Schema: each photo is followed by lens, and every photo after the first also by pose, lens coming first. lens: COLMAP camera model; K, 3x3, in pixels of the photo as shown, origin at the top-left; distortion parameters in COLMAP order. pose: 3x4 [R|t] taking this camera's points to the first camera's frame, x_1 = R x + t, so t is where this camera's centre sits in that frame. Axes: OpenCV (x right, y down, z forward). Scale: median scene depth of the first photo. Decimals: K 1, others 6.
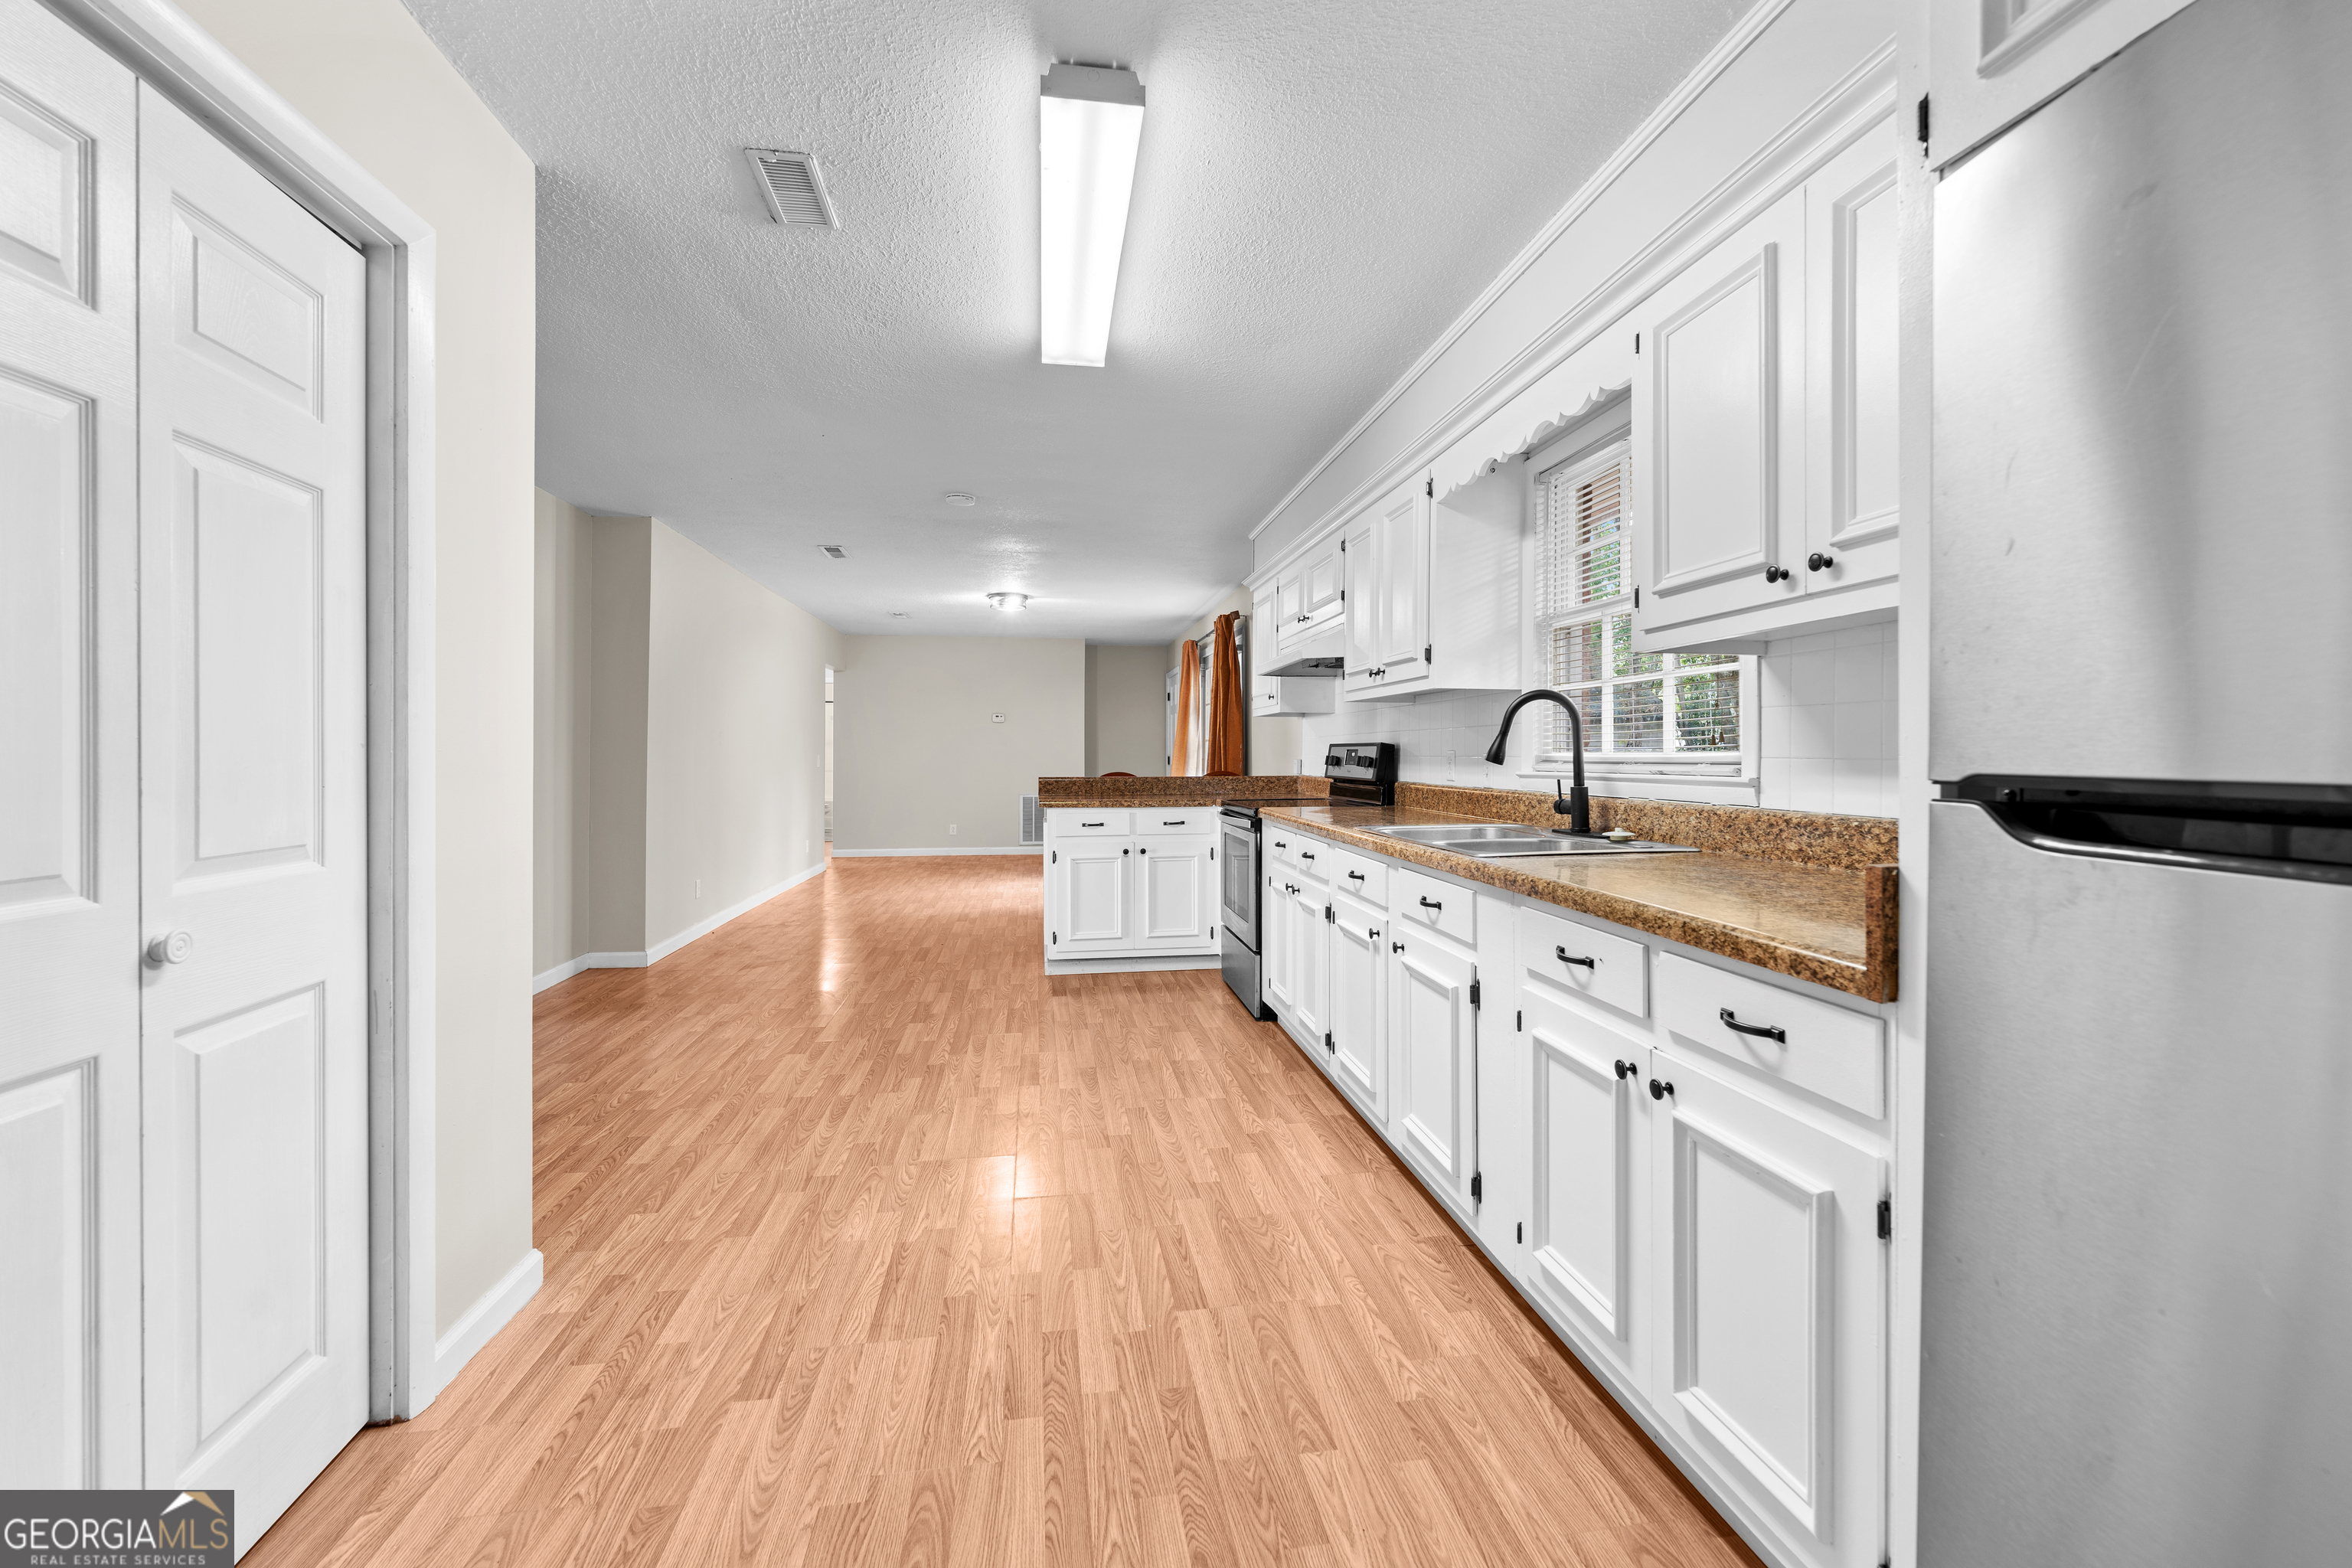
lens RADIAL K [[967.7, 0, 1174.2], [0, 967.7, 757.5], [0, 0, 1]] dist [-0.002228, -0.000247]
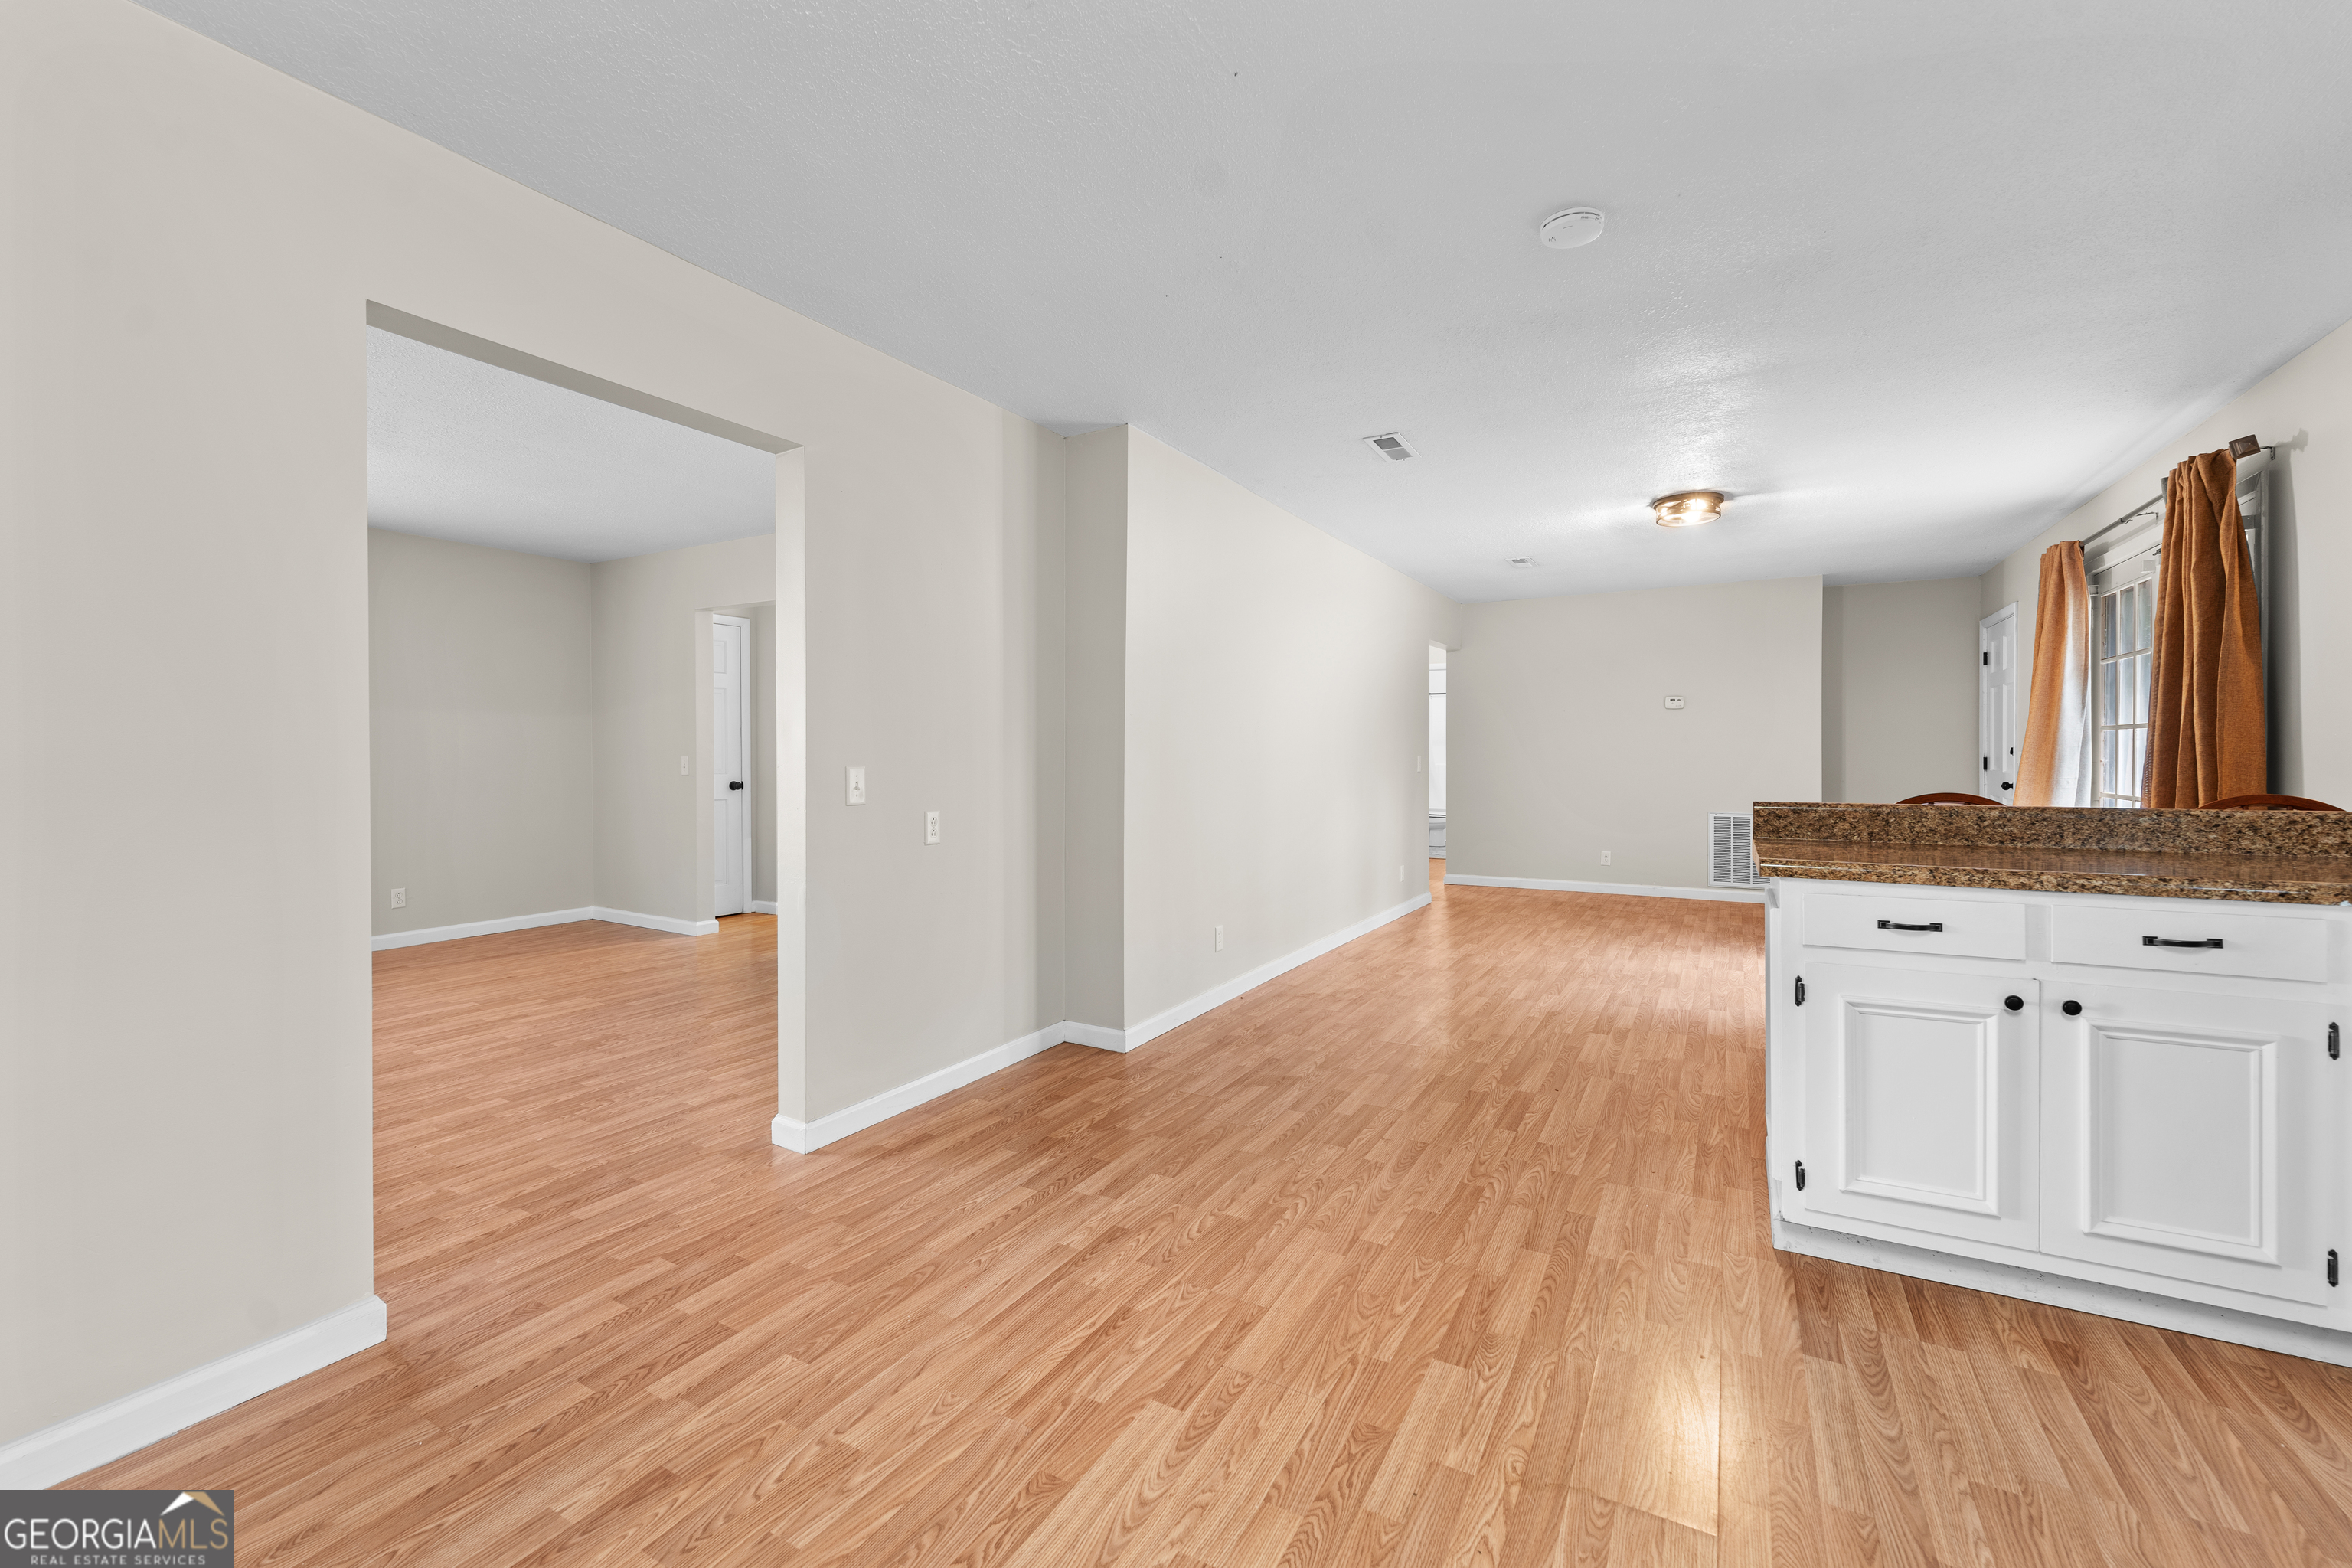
lens RADIAL K [[967.7, 0, 1174.2], [0, 967.7, 757.5], [0, 0, 1]] dist [-0.002228, -0.000247]
pose [[0.788090, -0.000786, -0.615559, -0.110602], [0.001318, 0.999999, 0.000411, -0.004620], [0.615558, -0.001135, 0.788091, 0.685391]]
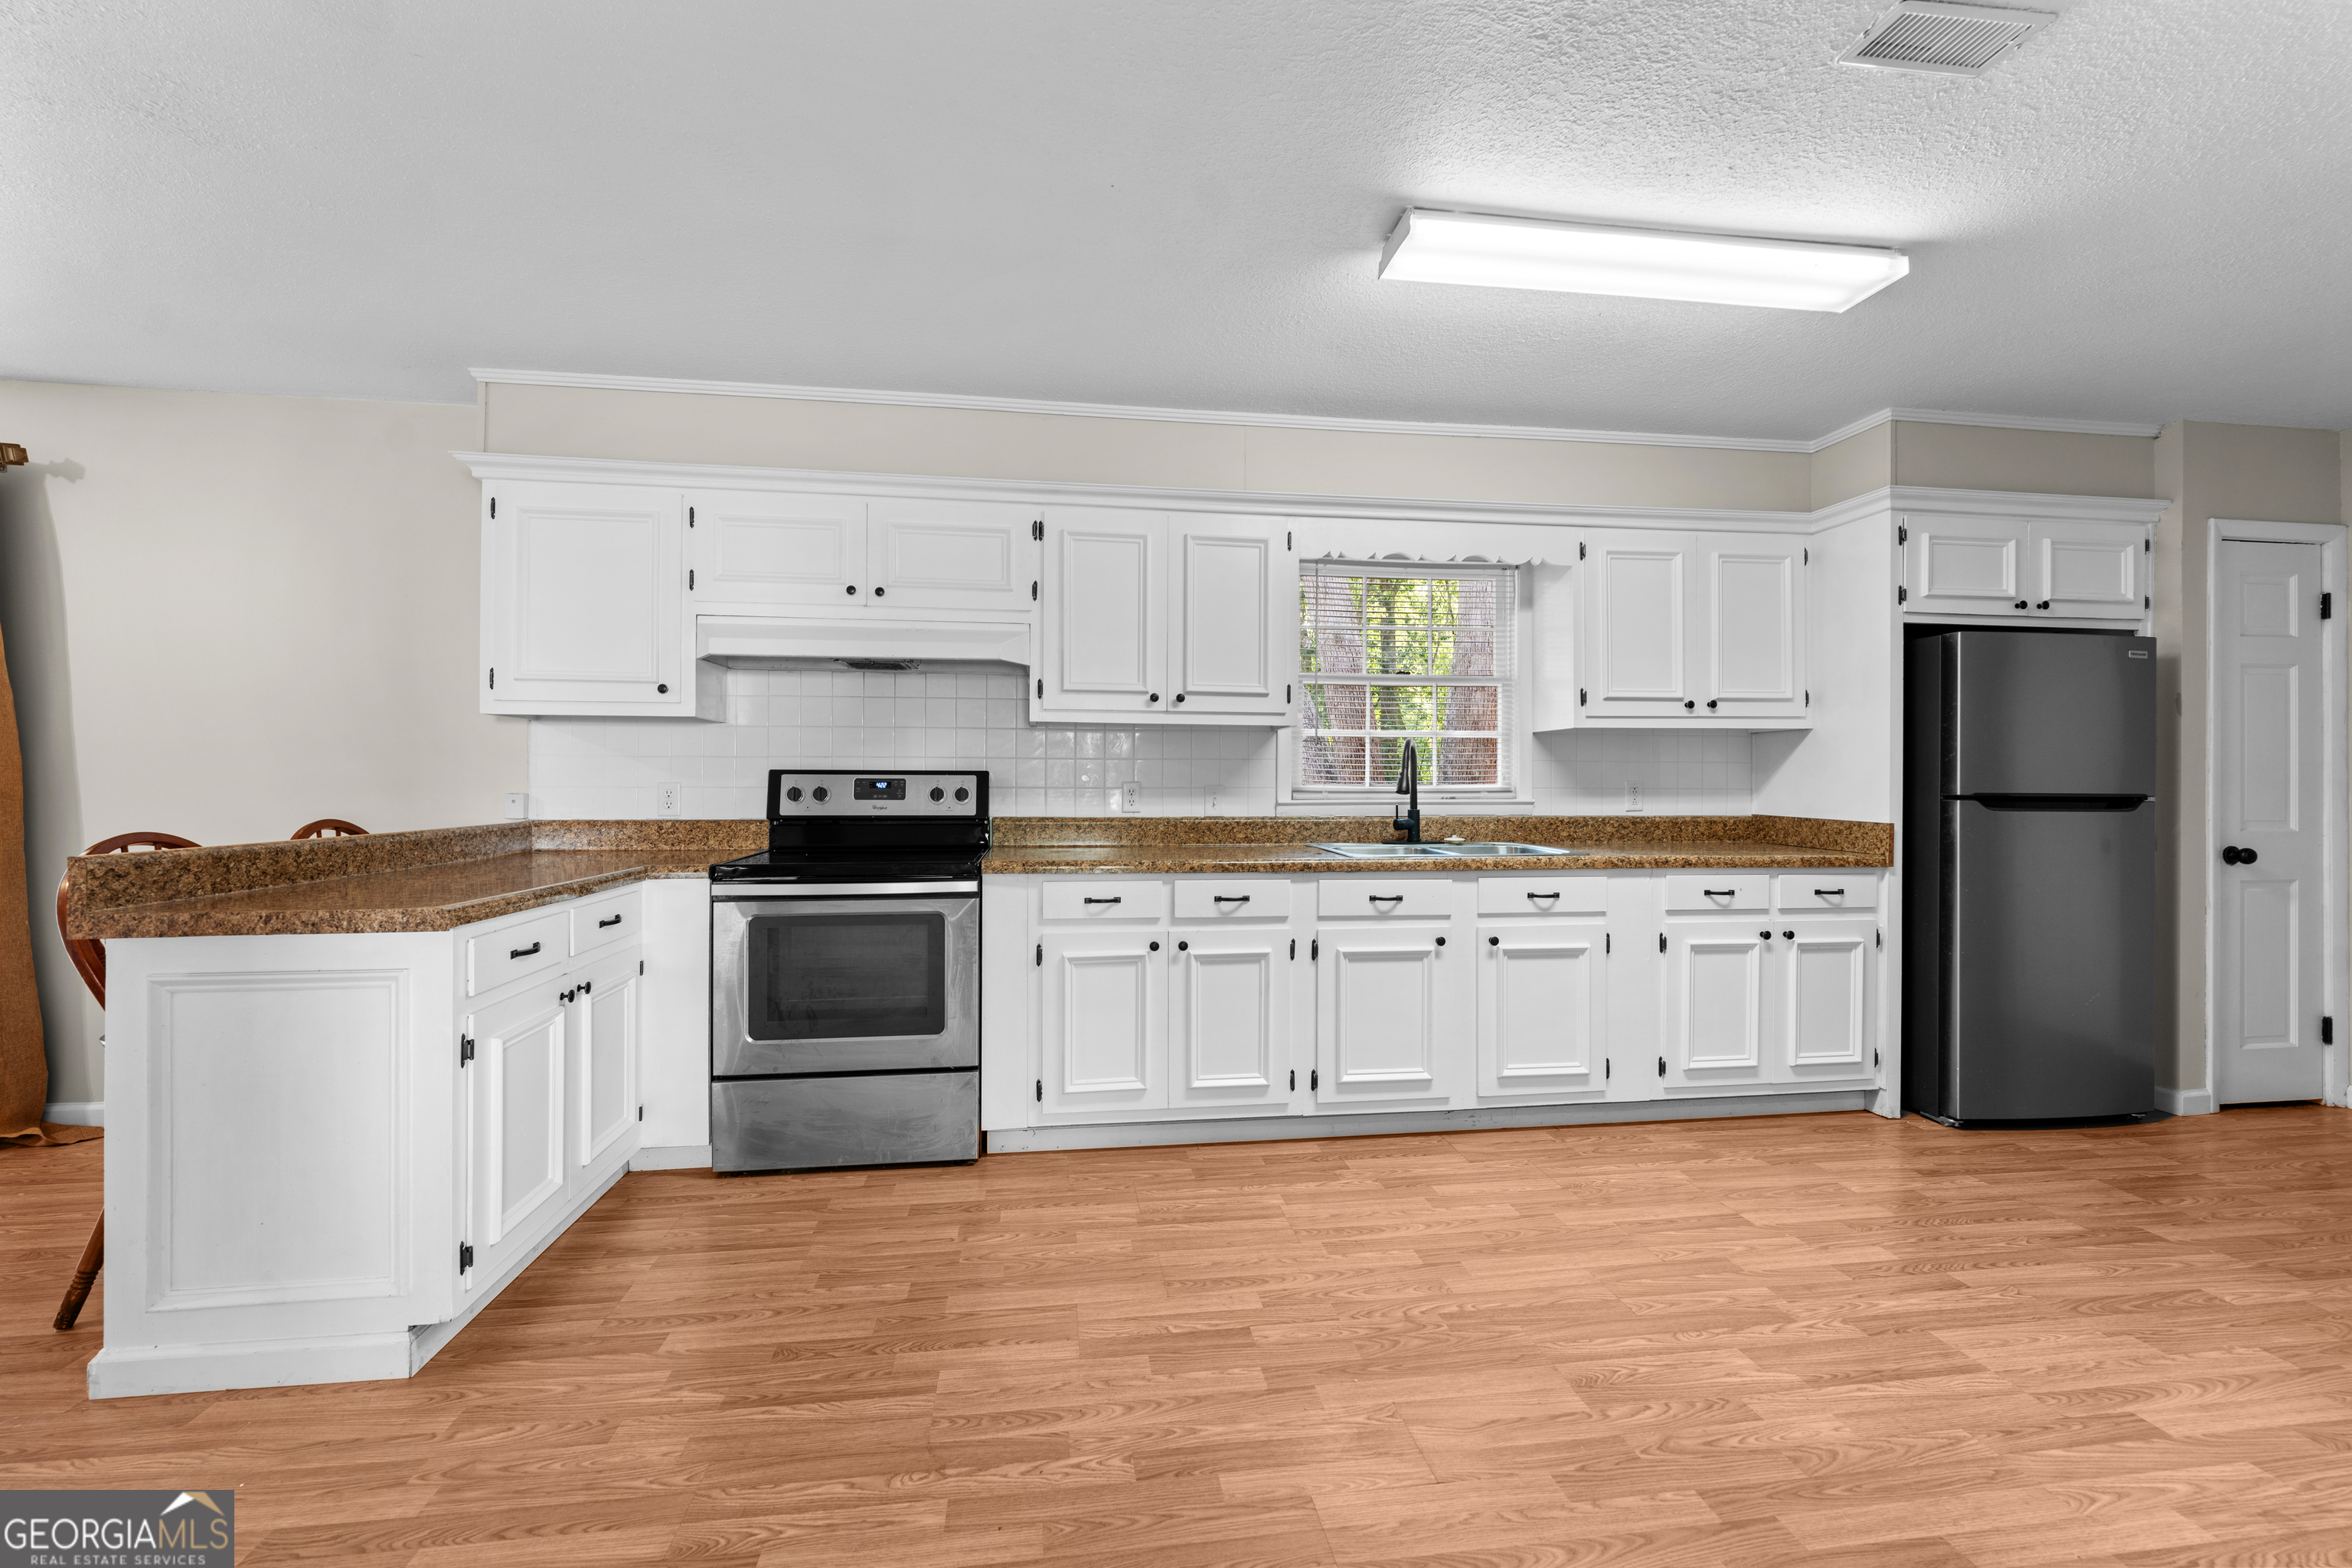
lens RADIAL K [[948.0, 0, 1176.0], [0, 948.0, 784.0], [0, 0, 1]] dist [-0.002767, 0.000938]
pose [[0.002832, -0.000809, 0.999996, -0.720604], [0.000928, 0.999999, 0.000806, -0.006133], [-0.999996, 0.000925, 0.002833, 1.016322]]
